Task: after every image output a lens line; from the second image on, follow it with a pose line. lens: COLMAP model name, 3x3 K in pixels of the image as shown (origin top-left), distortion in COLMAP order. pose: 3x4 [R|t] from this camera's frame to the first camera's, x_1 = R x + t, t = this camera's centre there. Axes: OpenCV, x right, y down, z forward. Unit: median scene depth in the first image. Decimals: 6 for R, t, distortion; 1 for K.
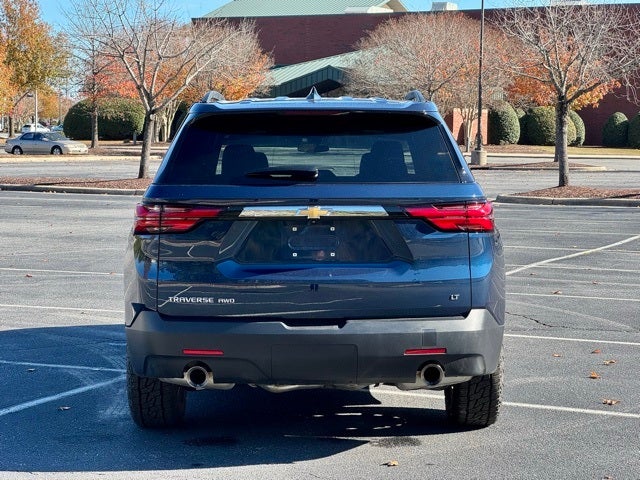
lens RADIAL K [[1397.9, 0, 299.3], [0, 1397.9, 239.1], [0, 0, 1]] dist [-0.037771, 3.279551]
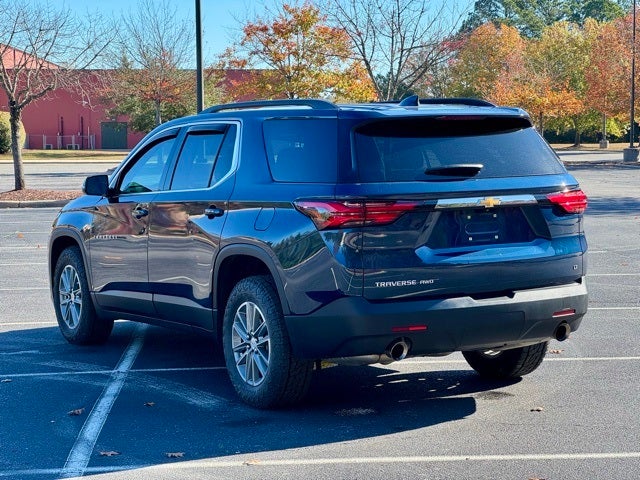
lens RADIAL K [[1397.9, 0, 299.3], [0, 1397.9, 239.1], [0, 0, 1]] dist [-0.037771, 3.279551]
pose [[0.875250, -0.050442, 0.481033, -0.681528], [0.052031, 0.998595, 0.010044, -0.007898], [-0.480864, 0.016237, 0.876645, 0.040759]]
